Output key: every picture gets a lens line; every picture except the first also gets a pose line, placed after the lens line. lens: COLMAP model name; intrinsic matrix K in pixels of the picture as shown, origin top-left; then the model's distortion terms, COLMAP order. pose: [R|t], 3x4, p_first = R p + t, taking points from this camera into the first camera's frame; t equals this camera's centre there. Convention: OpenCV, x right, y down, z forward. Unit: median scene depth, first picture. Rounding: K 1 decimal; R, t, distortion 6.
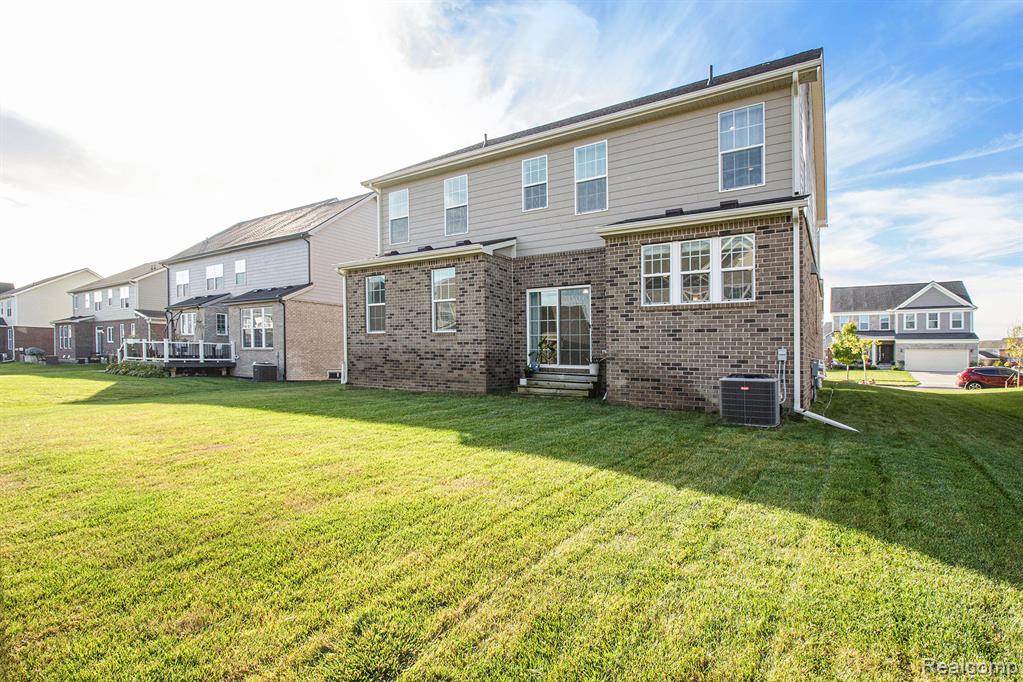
lens RADIAL K [[482.3, 0, 511.4], [0, 482.3, 347.6], [0, 0, 1]] dist [-0.010822, 0.000833]
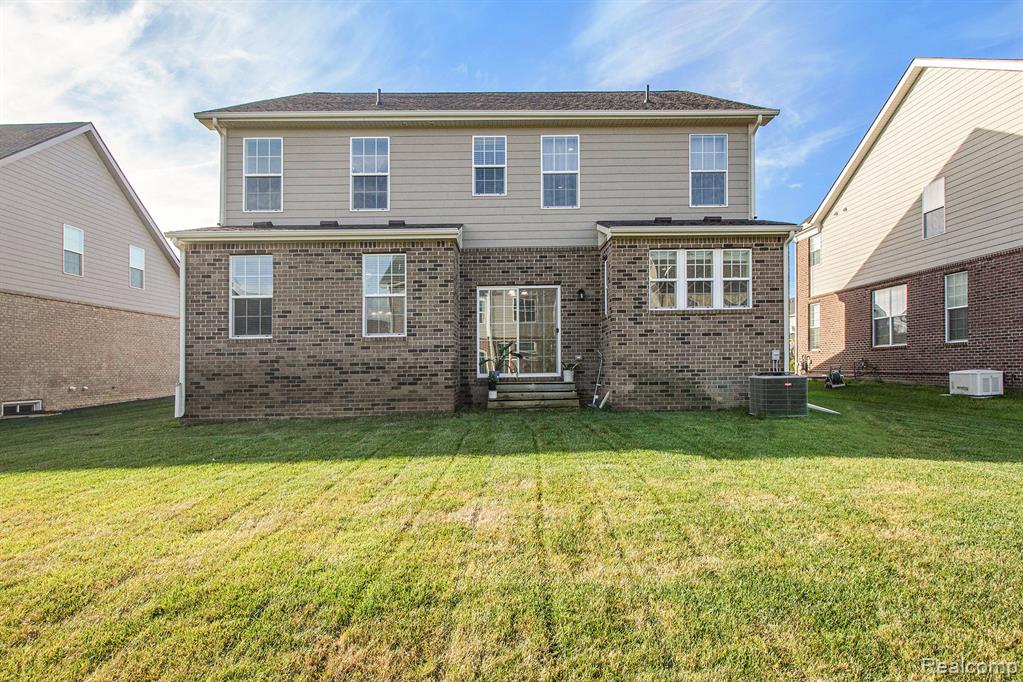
lens RADIAL K [[544.6, 0, 511.6], [0, 544.6, 343.3], [0, 0, 1]] dist [-0.004768, -0.000660]
pose [[0.828785, -0.004920, 0.559545, -0.591198], [0.020486, 0.999558, -0.021555, 0.001597], [-0.559191, 0.029327, 0.828520, 0.221638]]
